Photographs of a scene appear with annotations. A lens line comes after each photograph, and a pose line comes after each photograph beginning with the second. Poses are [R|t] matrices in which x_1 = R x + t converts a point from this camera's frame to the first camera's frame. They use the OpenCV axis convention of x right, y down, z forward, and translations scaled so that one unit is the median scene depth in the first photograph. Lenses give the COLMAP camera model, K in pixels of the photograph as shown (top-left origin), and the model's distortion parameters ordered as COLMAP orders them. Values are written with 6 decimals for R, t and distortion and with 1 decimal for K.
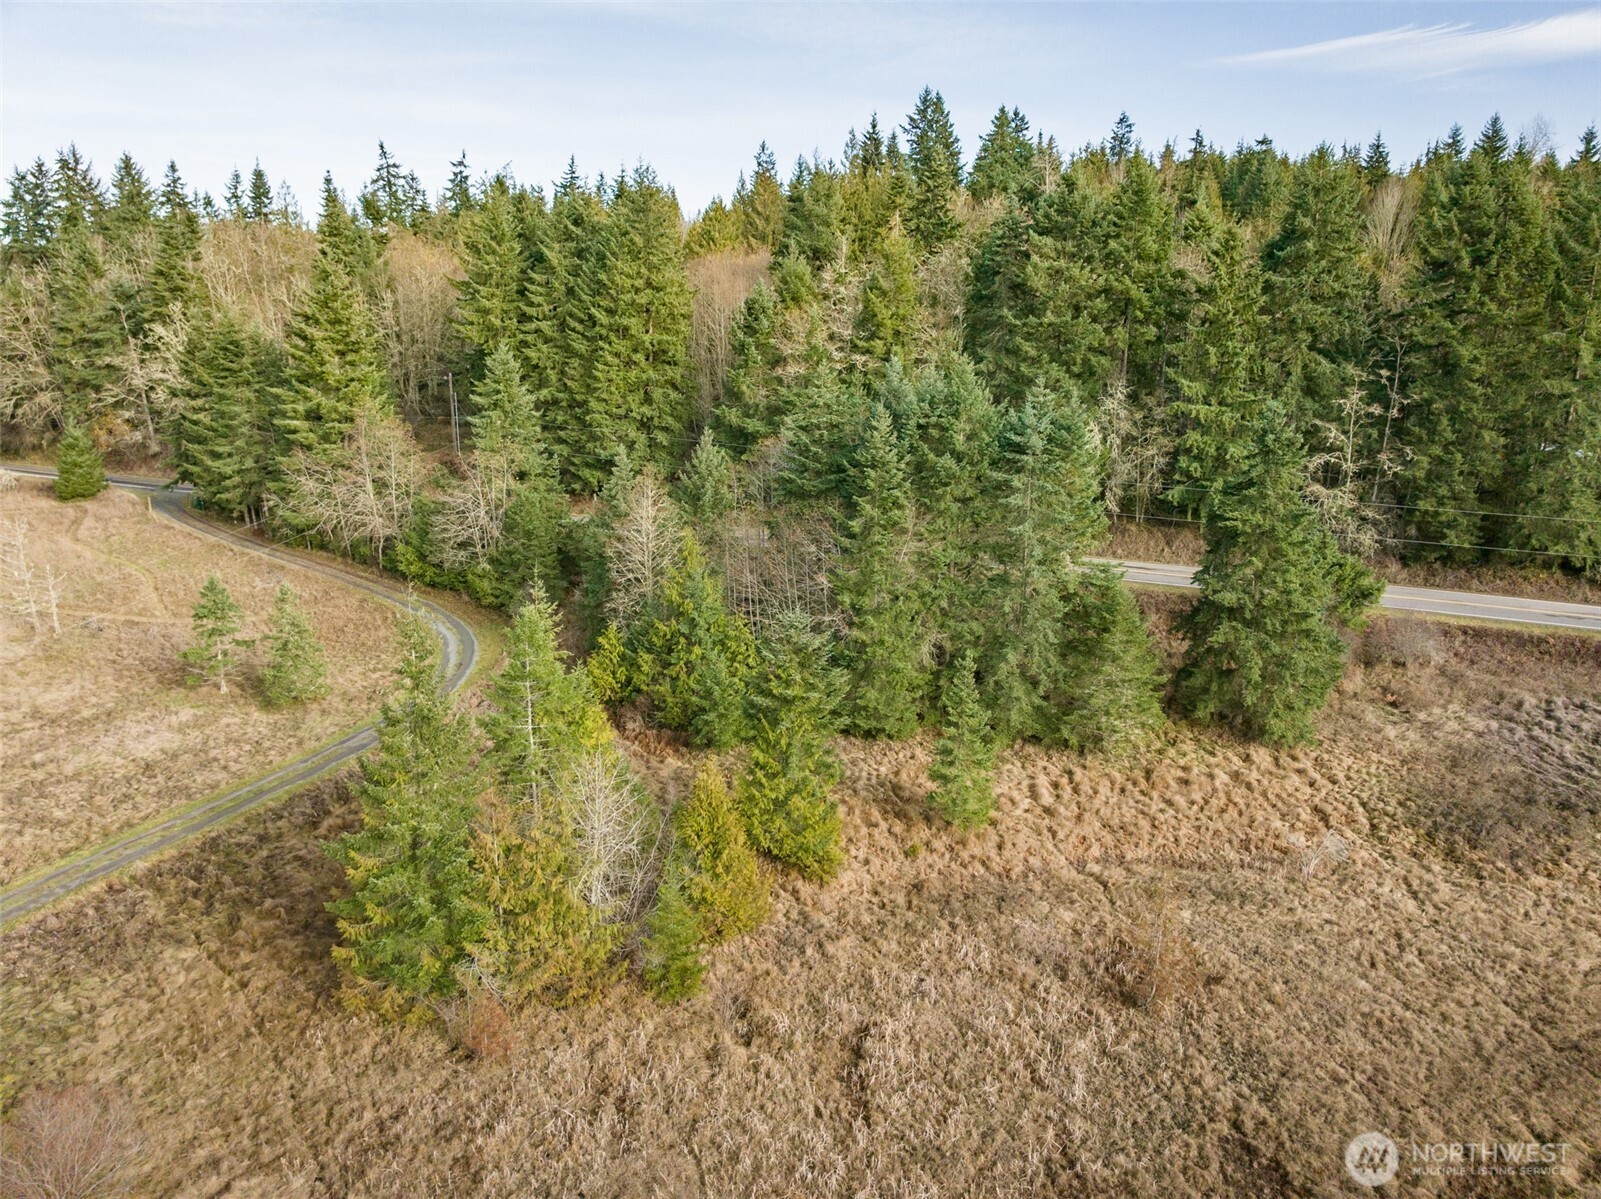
lens RADIAL K [[1129.2, 0, 810.1], [0, 1129.2, 592.8], [0, 0, 1]] dist [-0.049061, 0.018637]
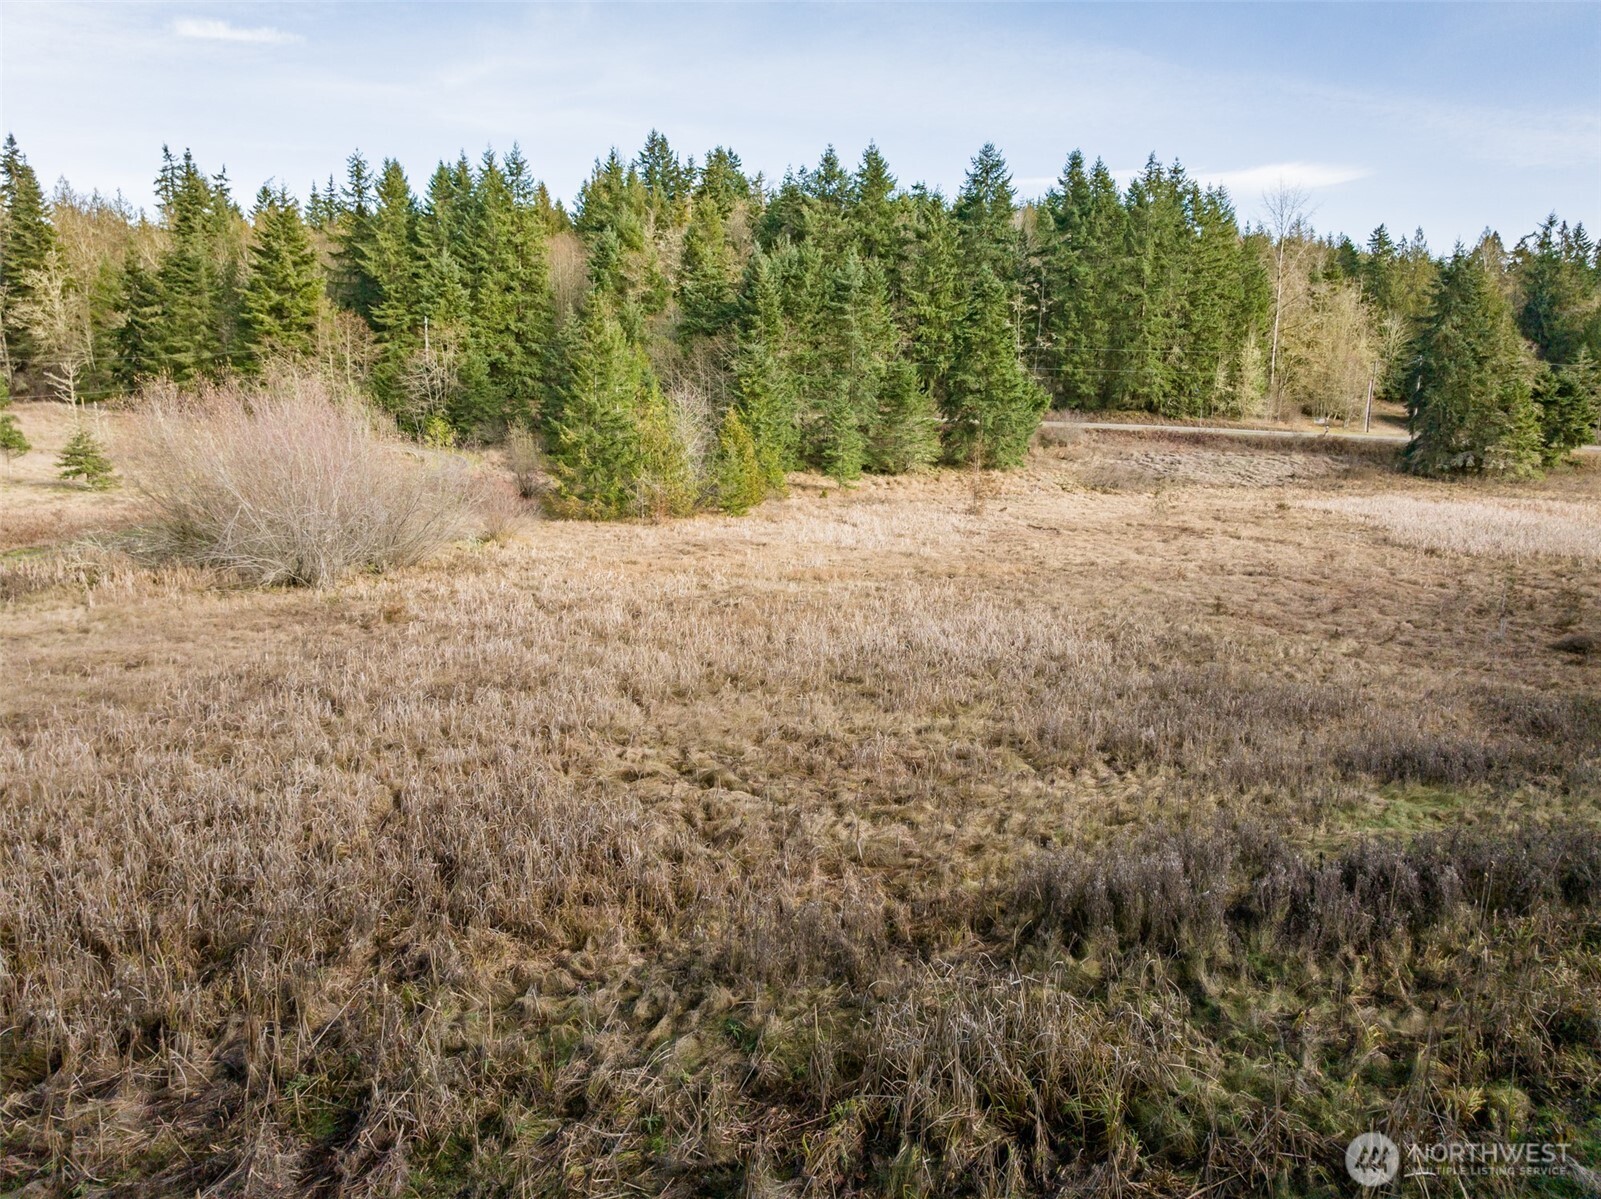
lens RADIAL K [[1129.2, 0, 804.5], [0, 1129.2, 606.1], [0, 0, 1]] dist [-0.049061, 0.018637]
pose [[0.955312, -0.056311, 0.290186, -0.269396], [0.073442, 0.996121, -0.048478, 0.293967], [-0.286330, 0.067624, 0.955742, -0.372548]]
